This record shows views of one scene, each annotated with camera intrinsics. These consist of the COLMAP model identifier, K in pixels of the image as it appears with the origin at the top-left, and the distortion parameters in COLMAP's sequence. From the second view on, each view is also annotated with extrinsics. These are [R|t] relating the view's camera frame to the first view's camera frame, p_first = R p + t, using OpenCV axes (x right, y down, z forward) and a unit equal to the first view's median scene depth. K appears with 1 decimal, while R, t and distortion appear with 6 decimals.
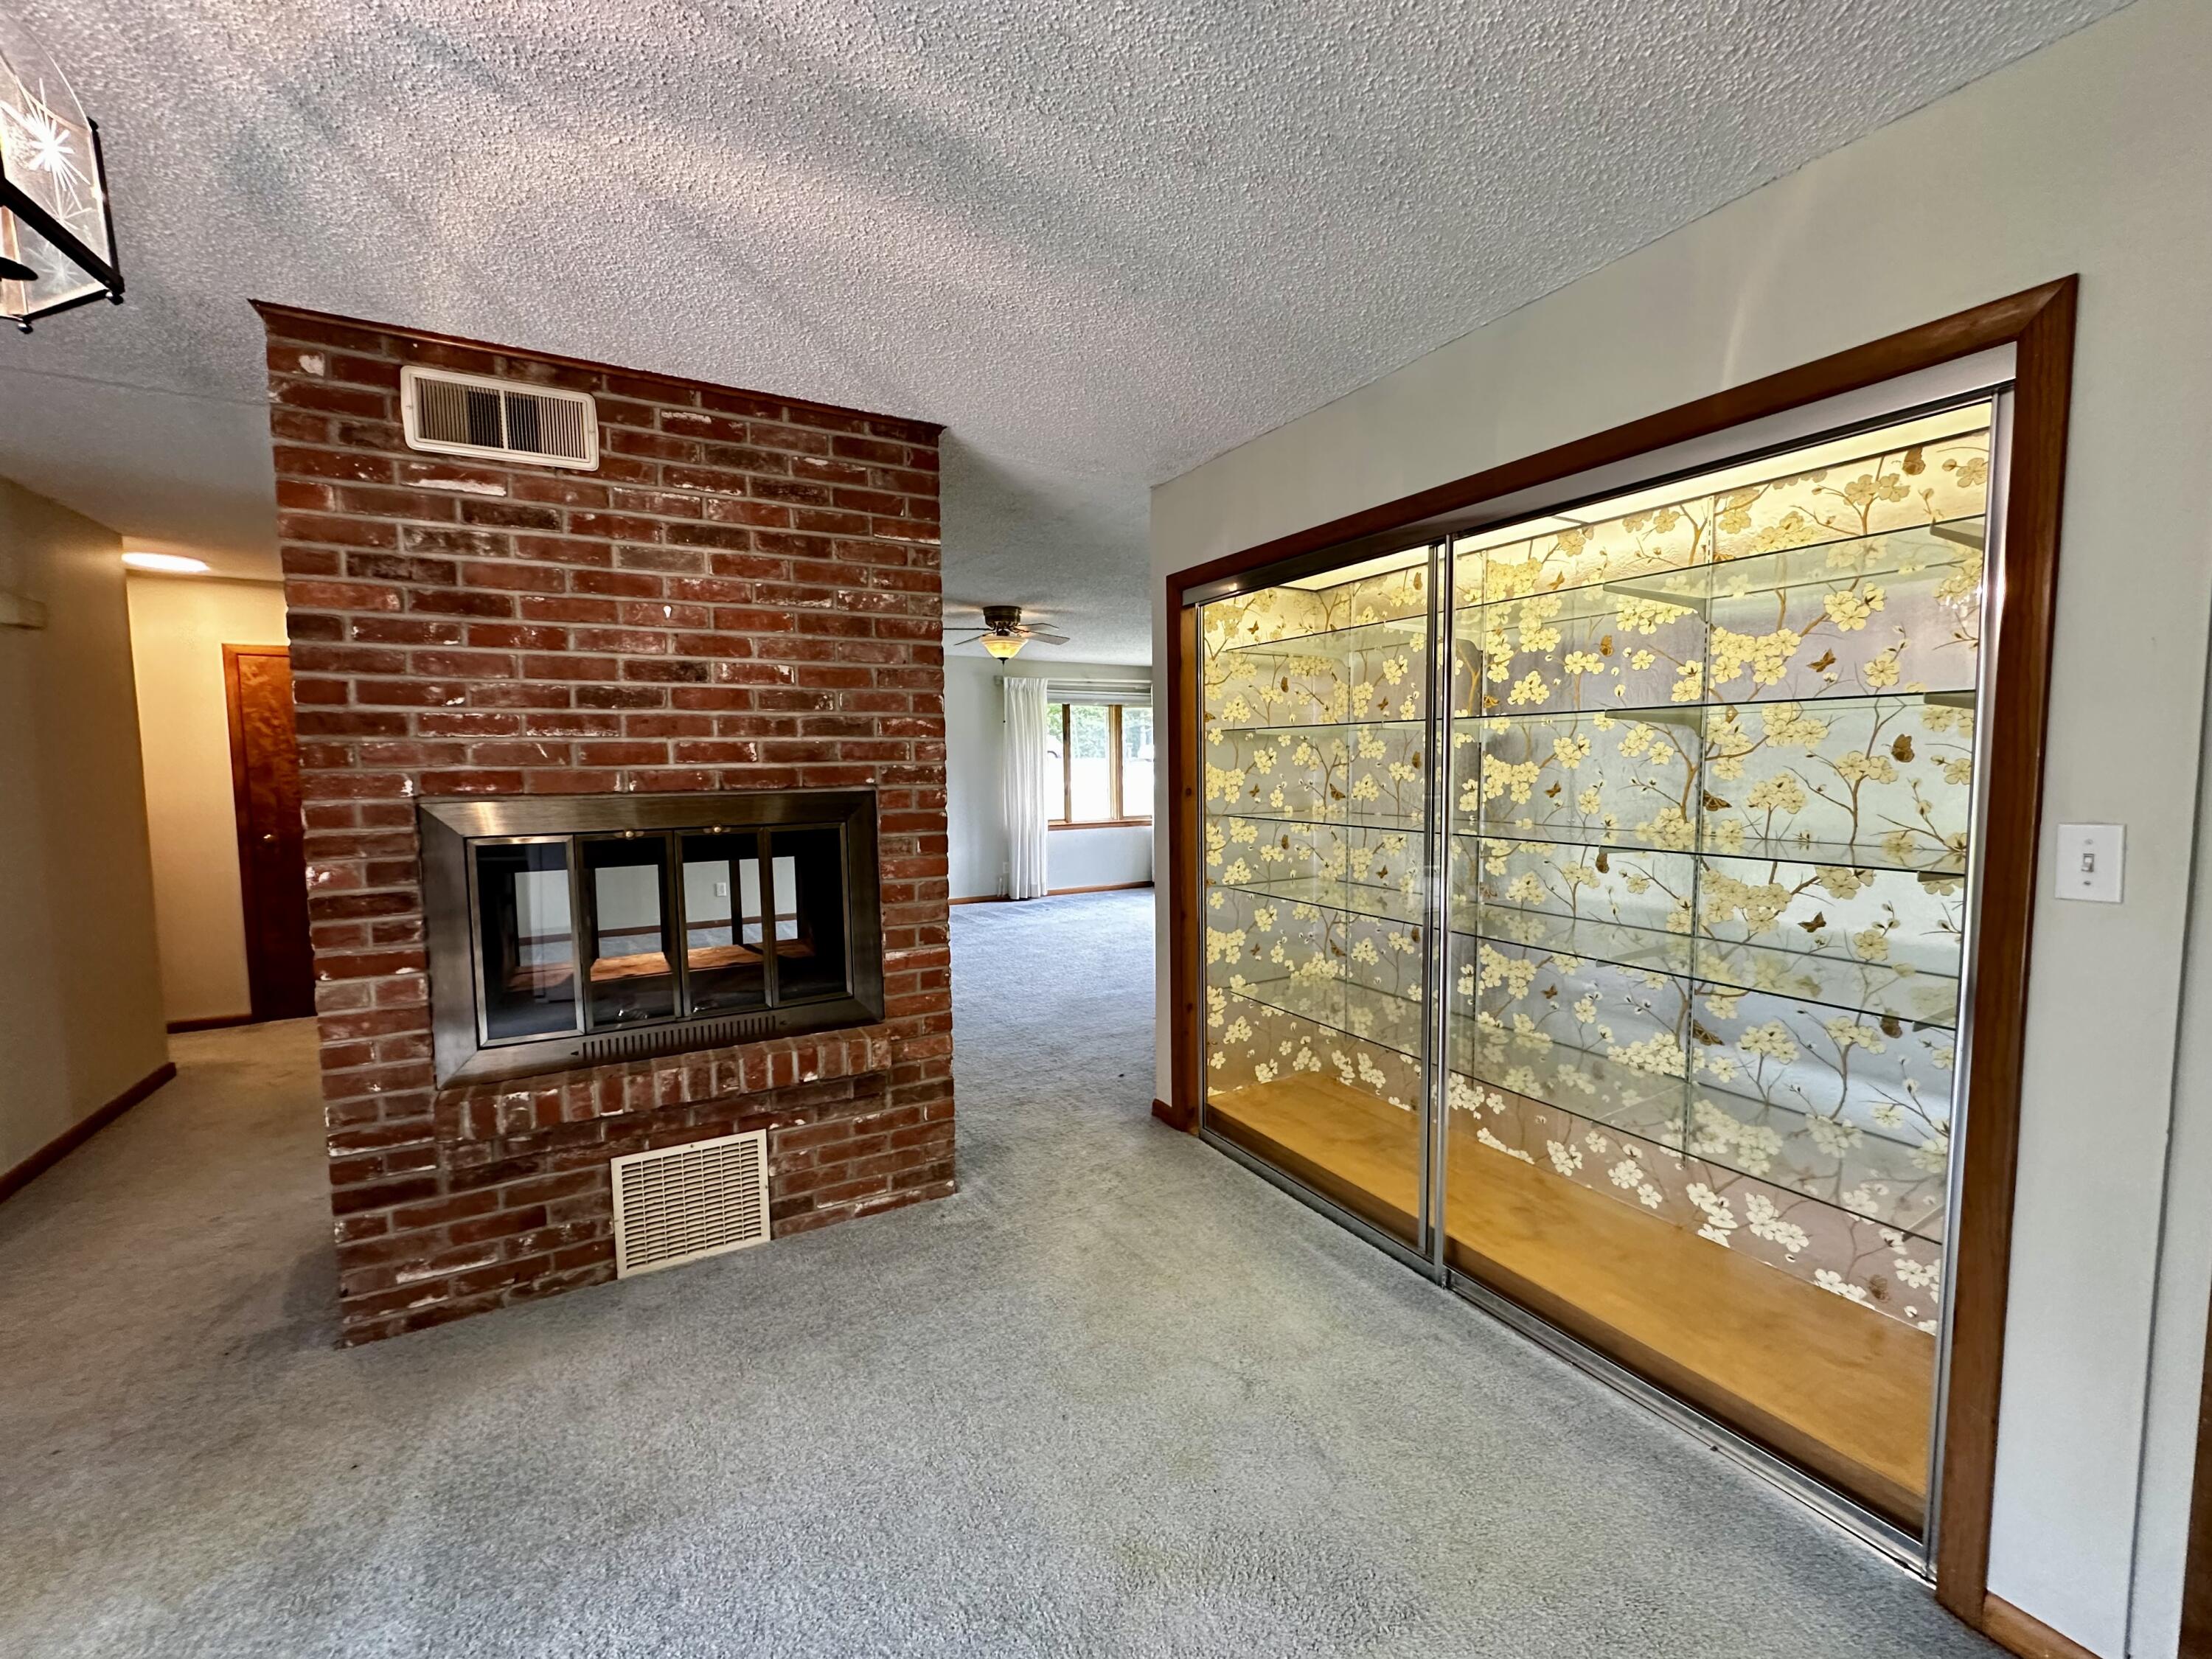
lens RADIAL K [[881.9, 0, 1106.7], [0, 881.9, 827.3], [0, 0, 1]] dist [-0.002980, 0.000297]
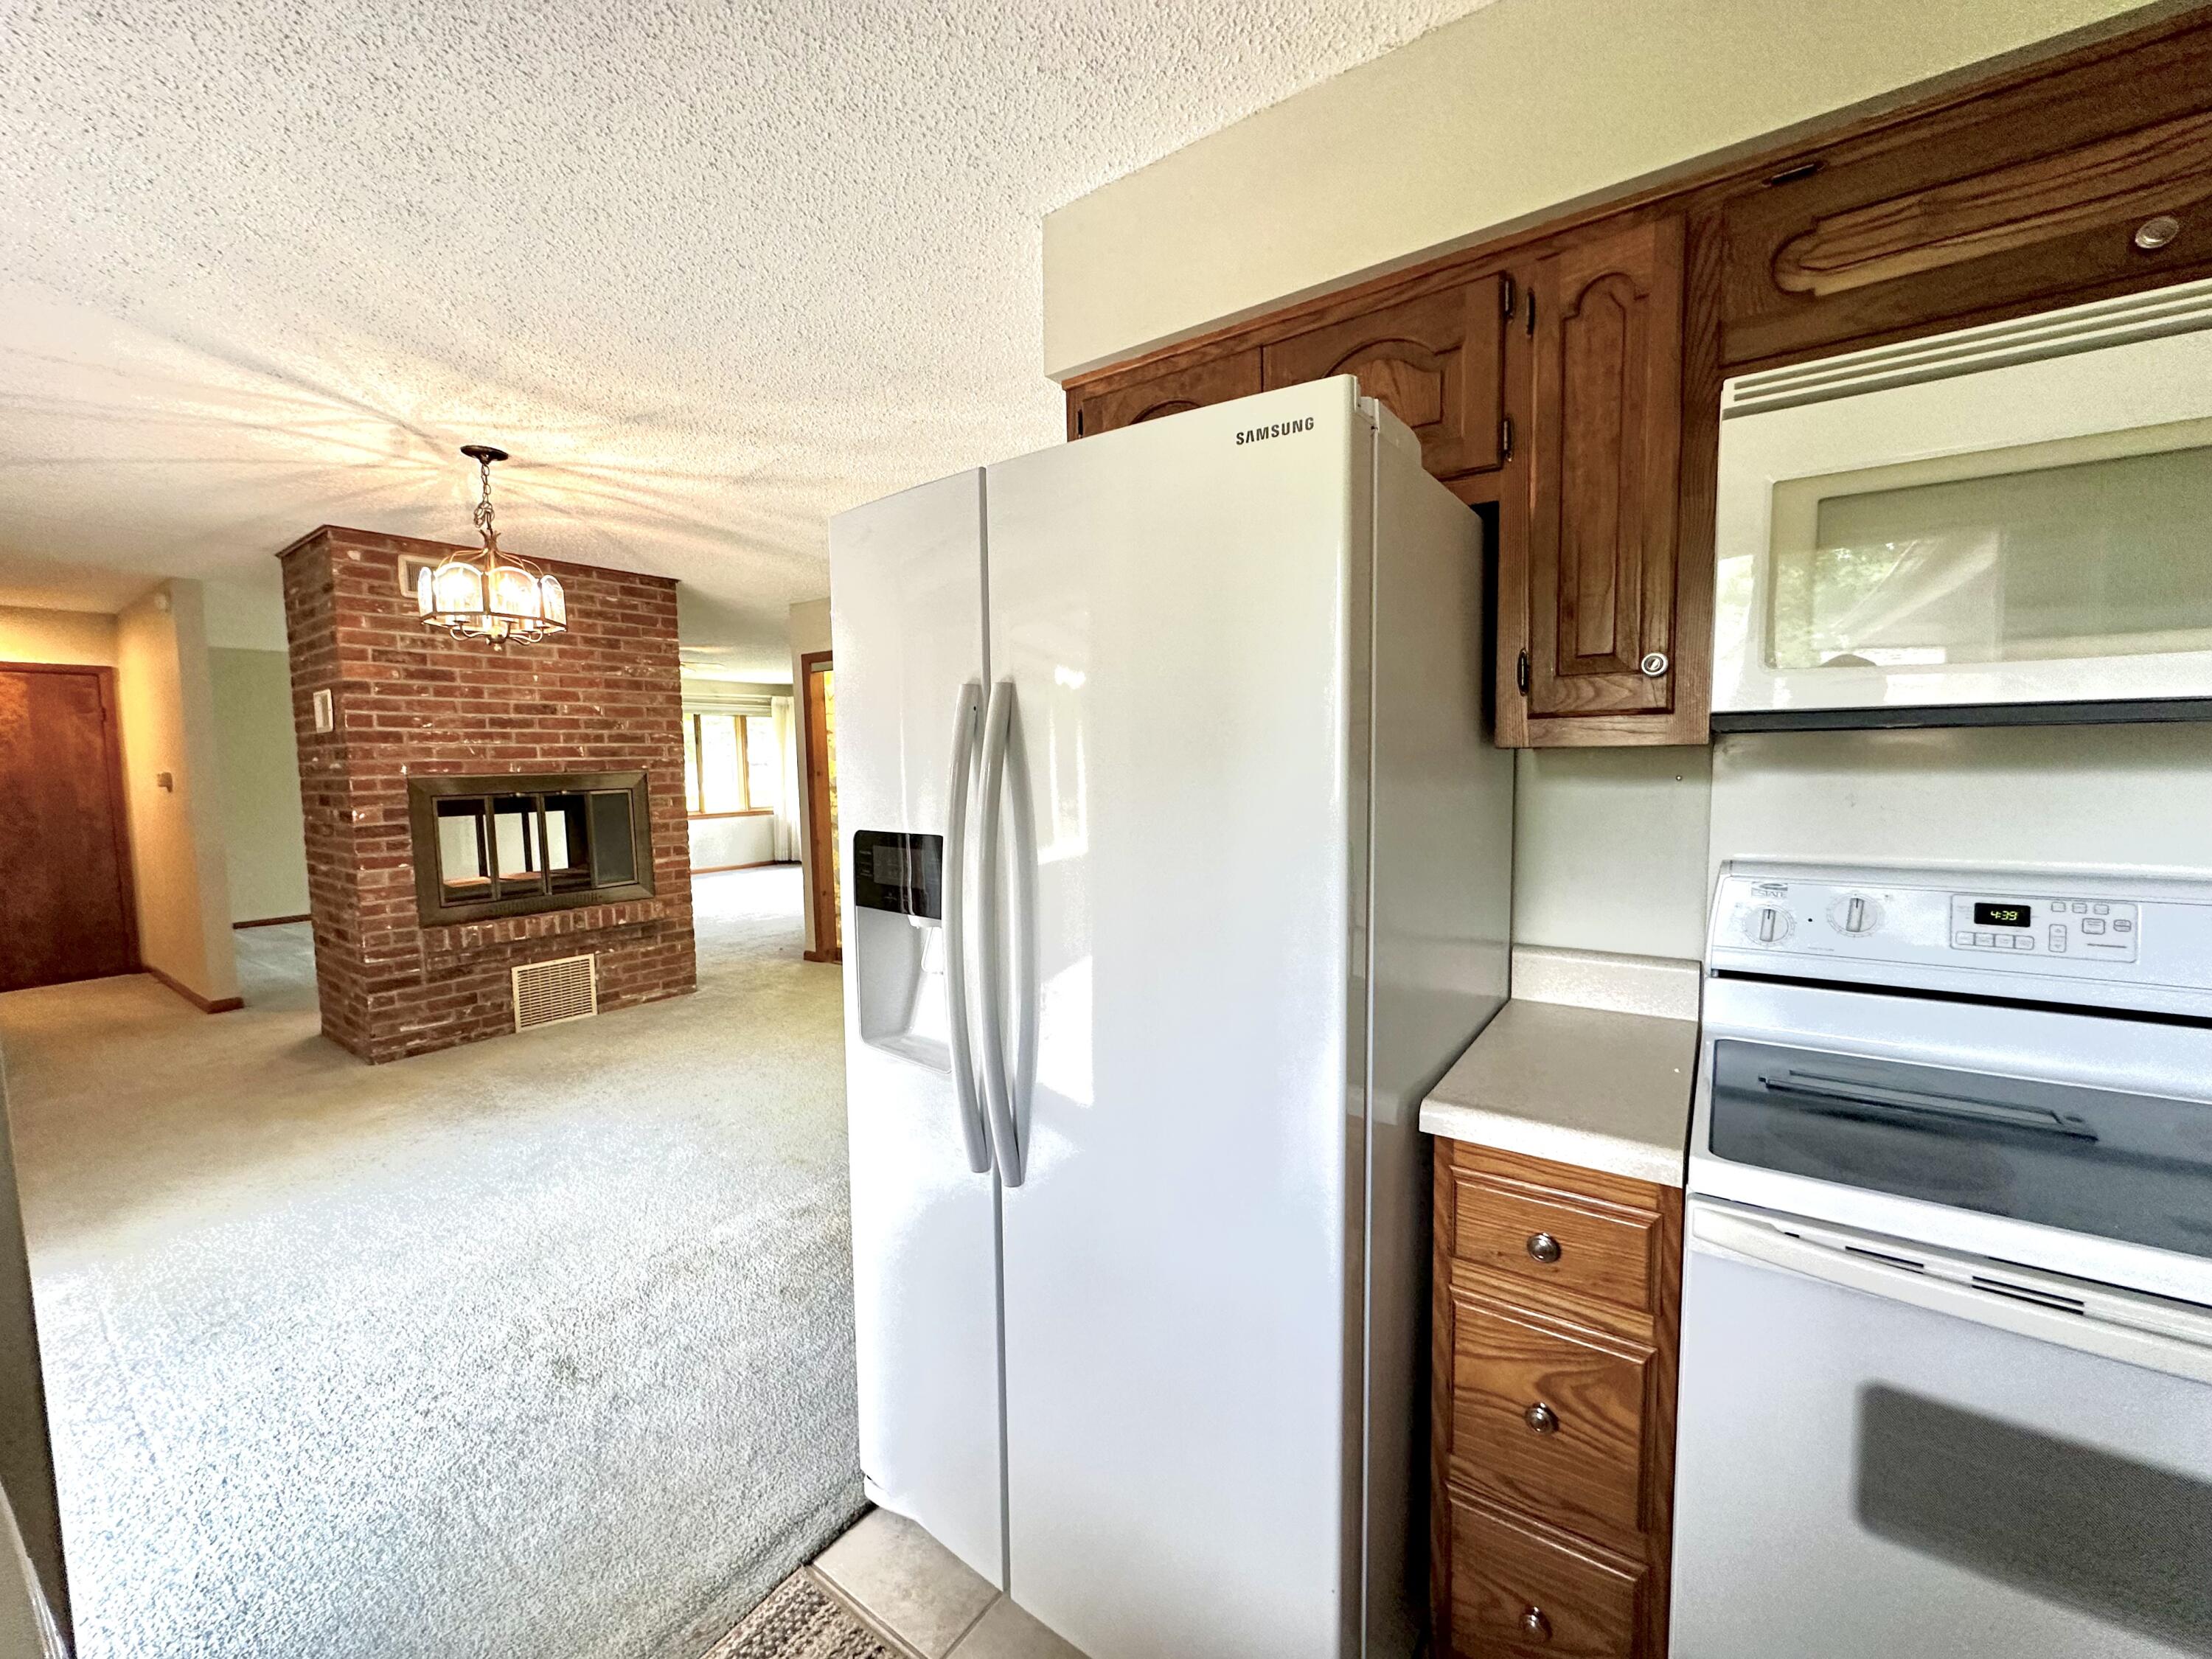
lens RADIAL K [[883.9, 0, 1106.0], [0, 883.9, 827.7], [0, 0, 1]] dist [-0.004170, 0.000444]
pose [[0.908119, -0.038215, 0.416965, -0.182974], [0.039774, 0.999196, 0.004952, 0.118265], [-0.416819, 0.012087, 0.908909, -1.241029]]
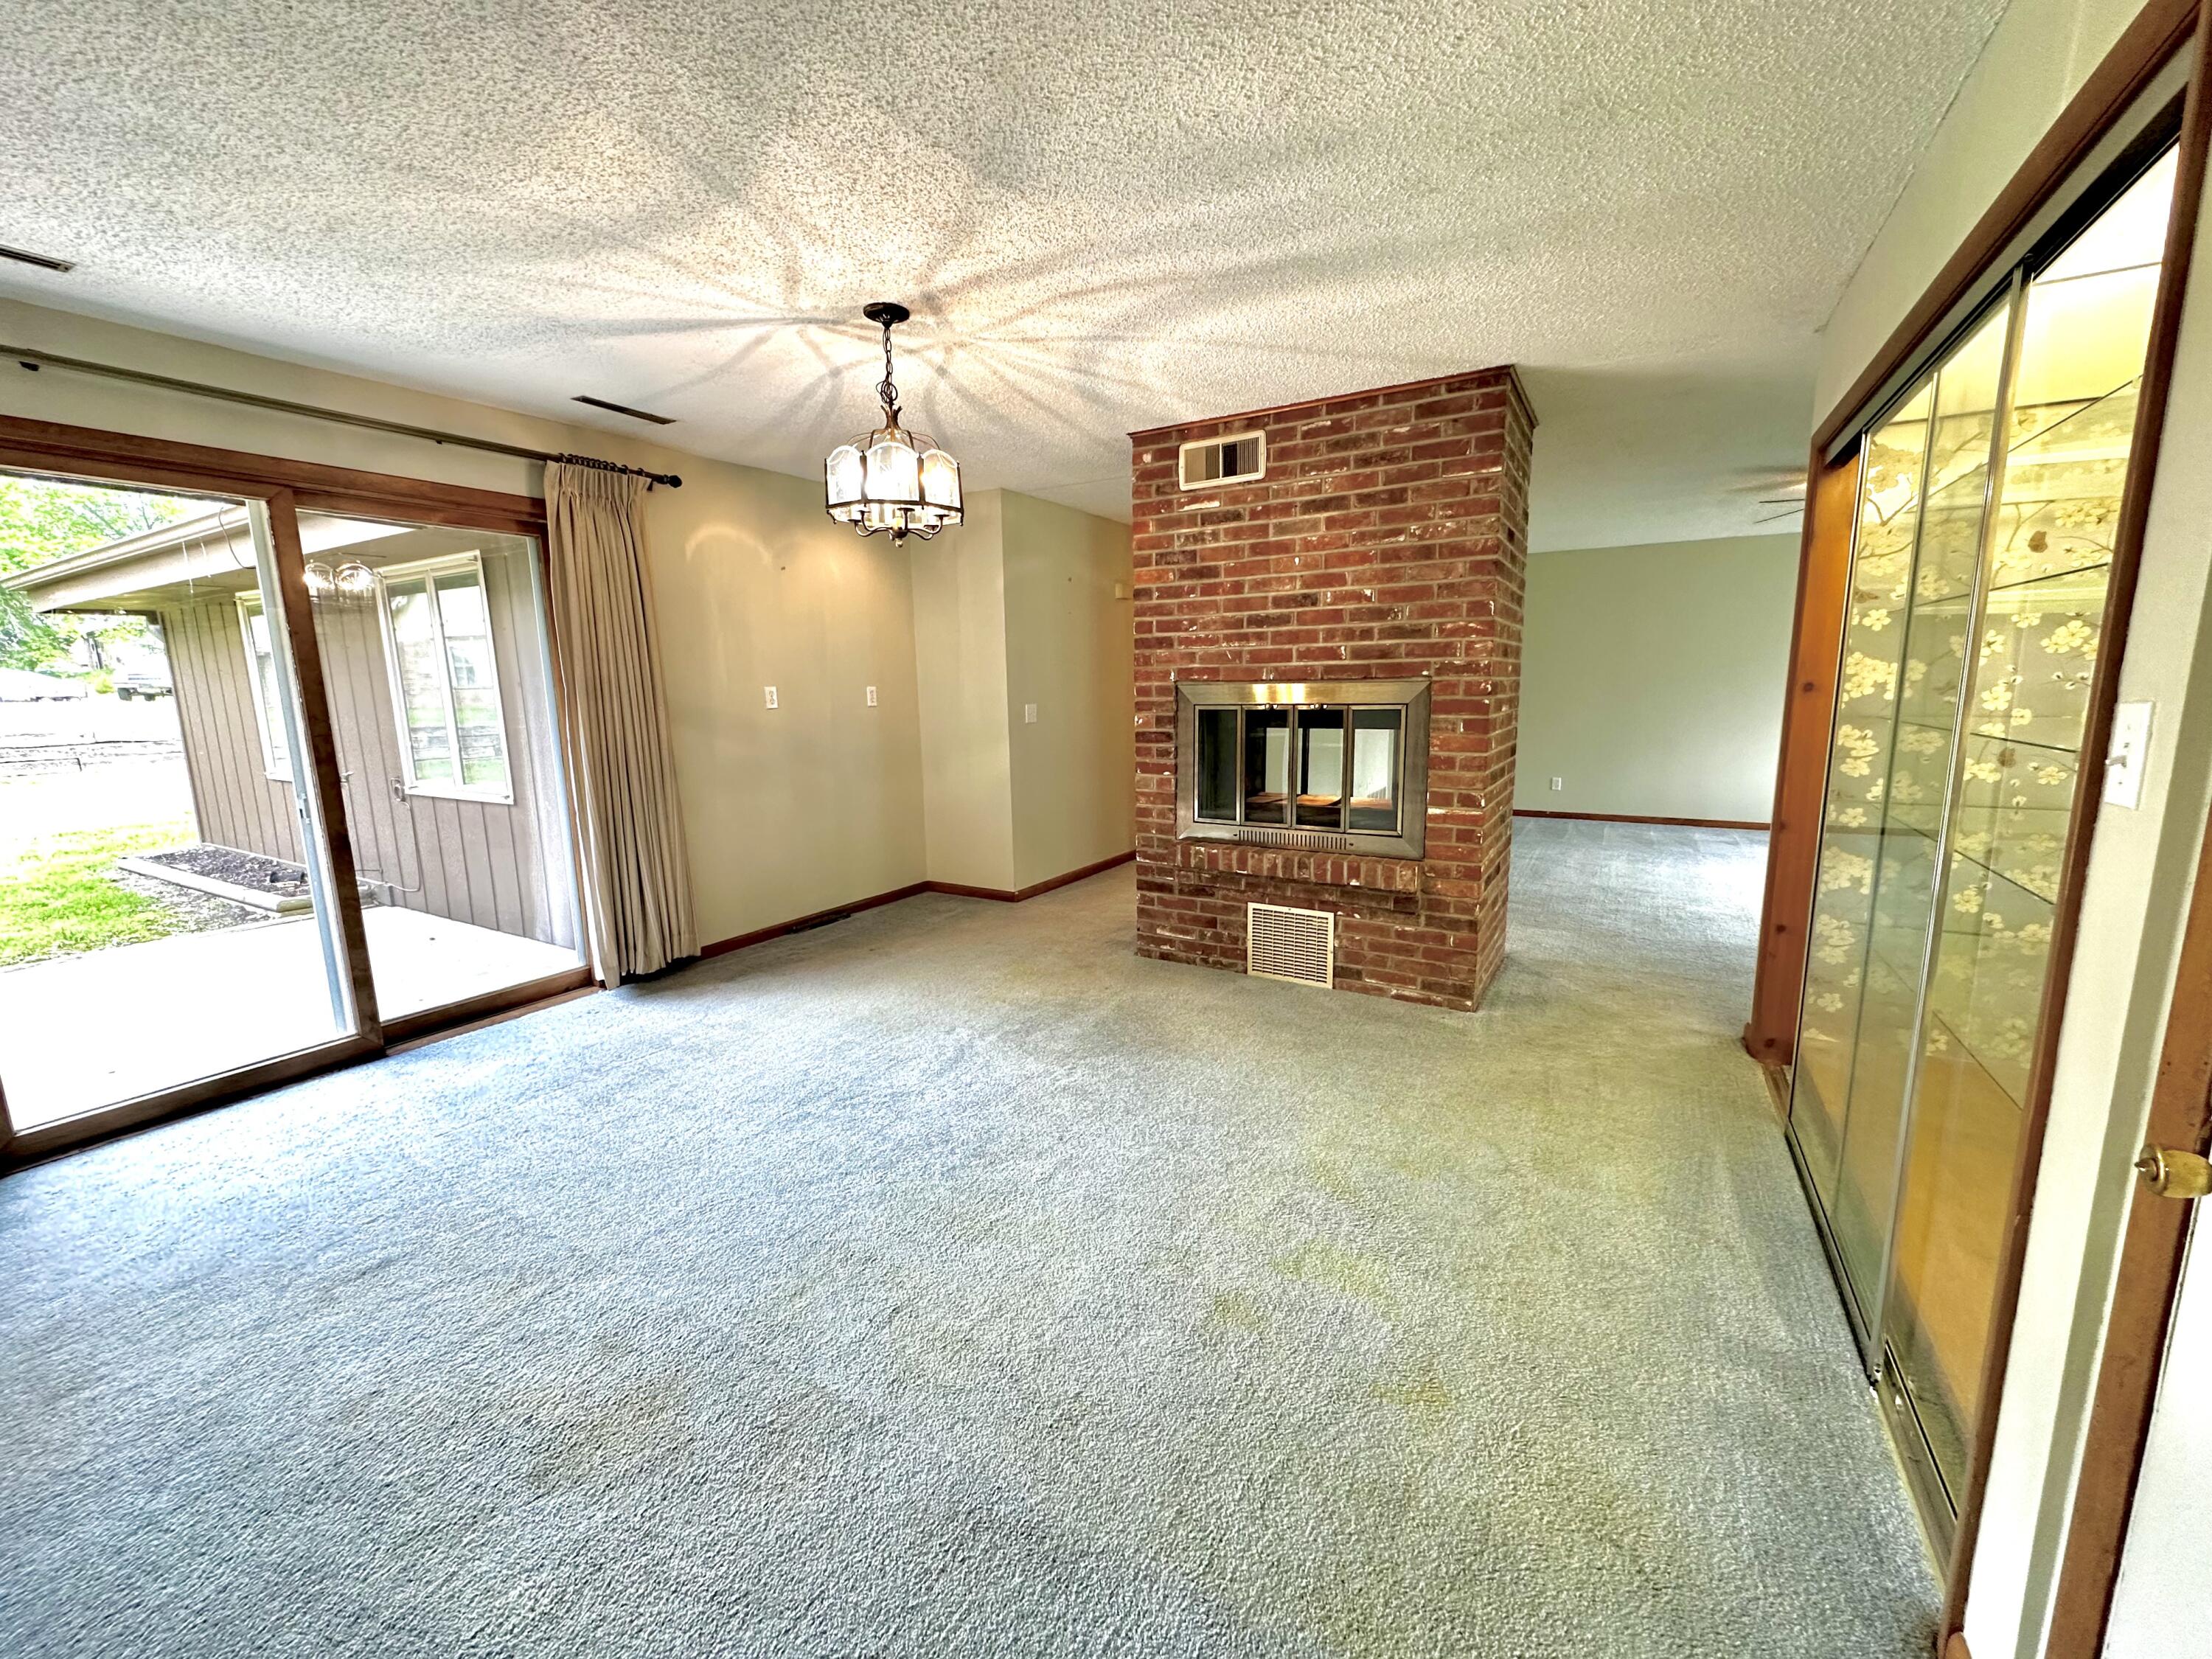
lens RADIAL K [[883.9, 0, 1106.0], [0, 883.9, 827.7], [0, 0, 1]] dist [-0.004170, 0.000444]
pose [[0.493679, 0.144019, -0.857636, 0.718146], [-0.054313, 0.989373, 0.134877, 0.025004], [0.867947, -0.020006, 0.496254, -0.063033]]
